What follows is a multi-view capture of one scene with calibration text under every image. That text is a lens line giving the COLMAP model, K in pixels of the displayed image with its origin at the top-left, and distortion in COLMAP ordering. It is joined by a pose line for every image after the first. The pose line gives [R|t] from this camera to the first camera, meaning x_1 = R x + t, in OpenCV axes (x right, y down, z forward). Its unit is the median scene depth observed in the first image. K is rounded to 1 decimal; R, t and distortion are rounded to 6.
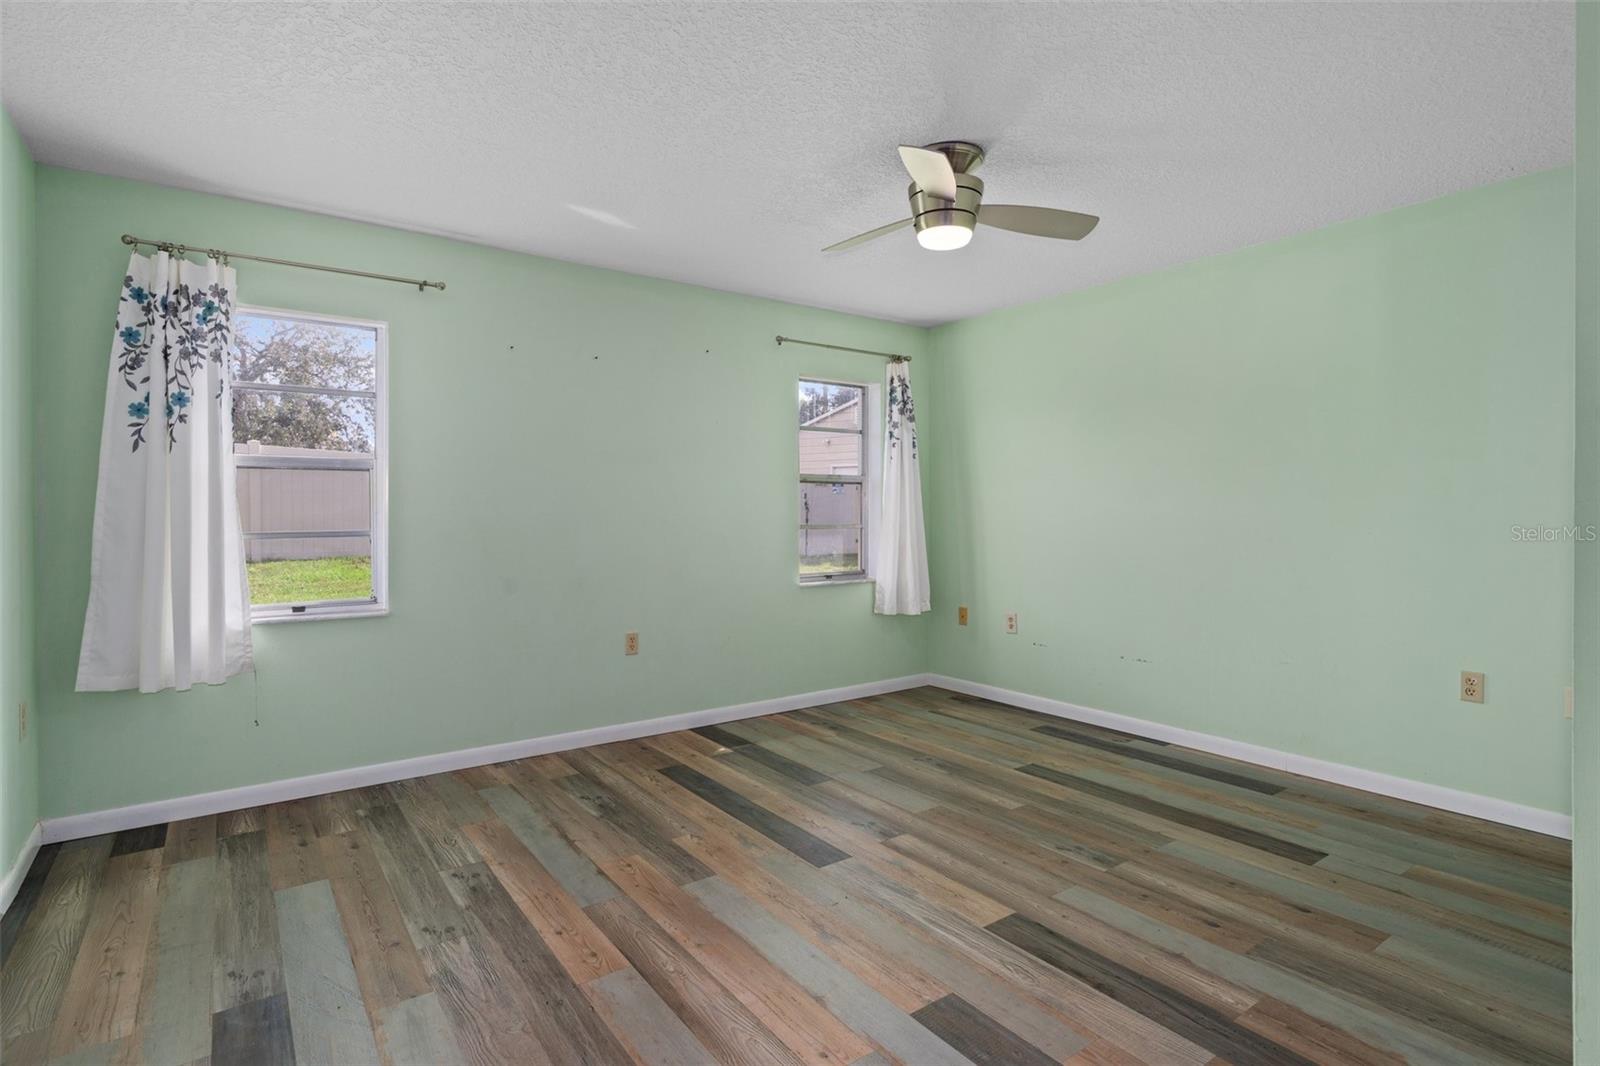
lens RADIAL K [[819.5, 0, 798.0], [0, 819.5, 518.6], [0, 0, 1]] dist [0.000670, 0.000902]
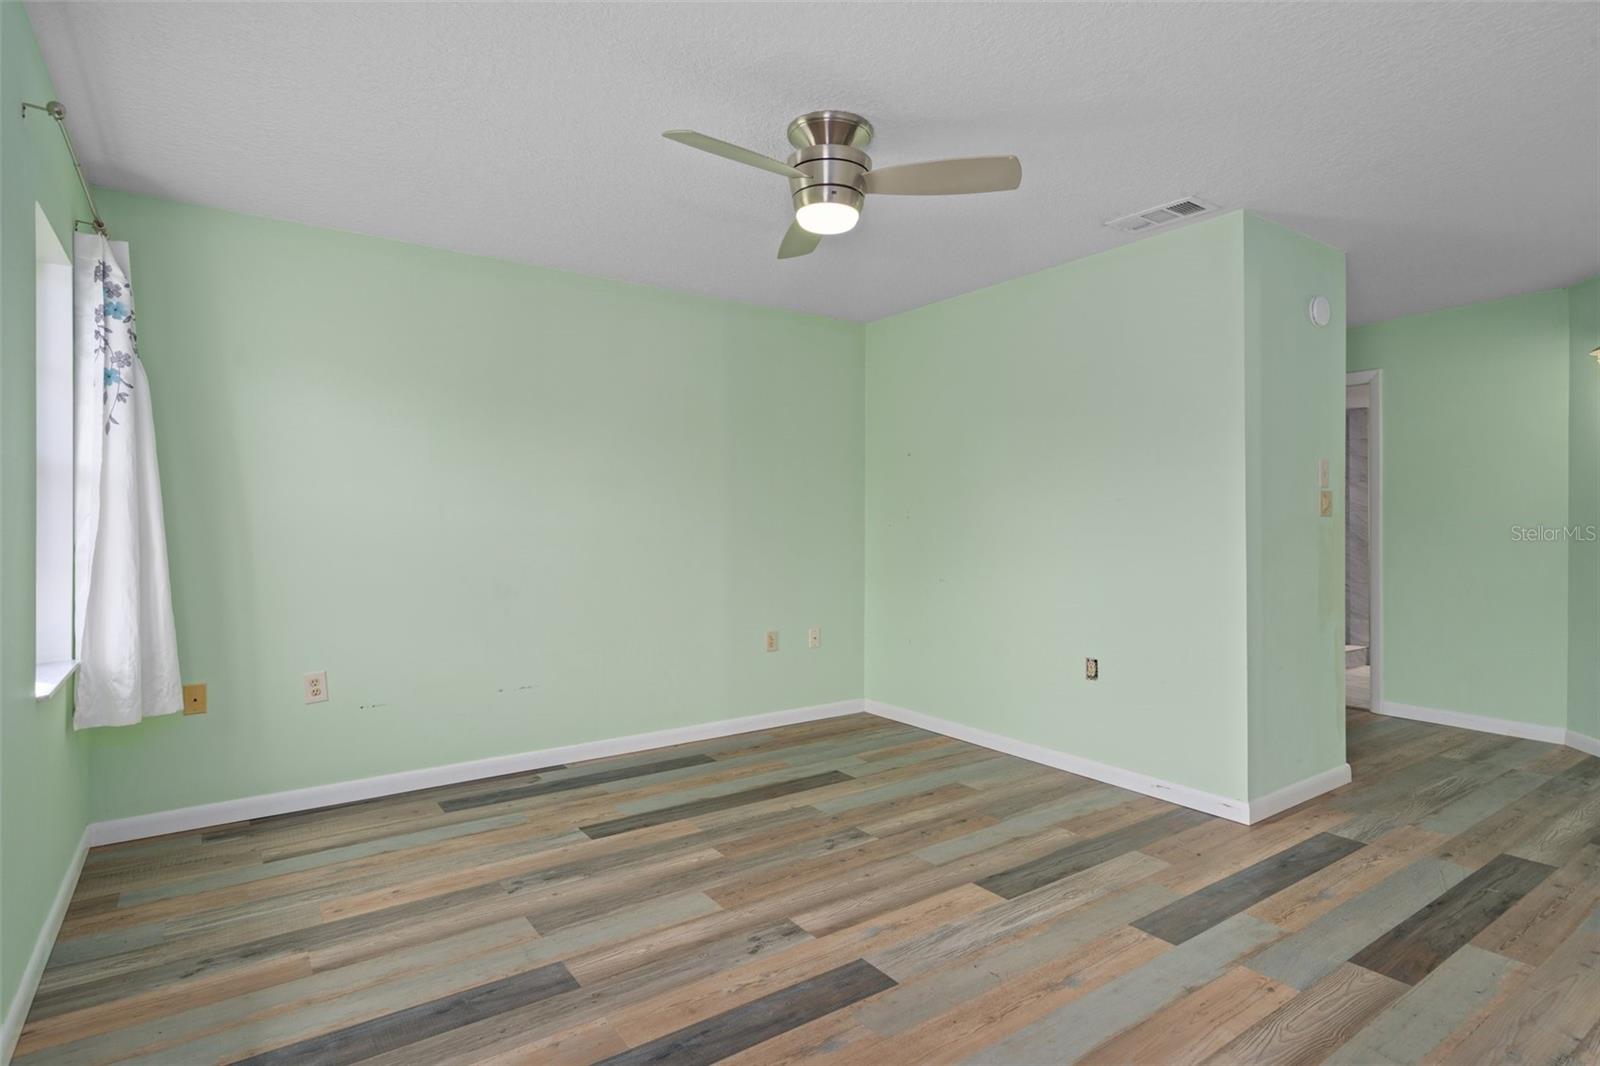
lens RADIAL K [[793.7, 0, 795.4], [0, 793.7, 526.5], [0, 0, 1]] dist [0.001403, 0.001325]
pose [[0.017499, -0.002607, 0.999843, -0.623164], [0.010171, 0.999945, 0.002429, -0.007463], [-0.999795, 0.010127, 0.017525, 0.927607]]
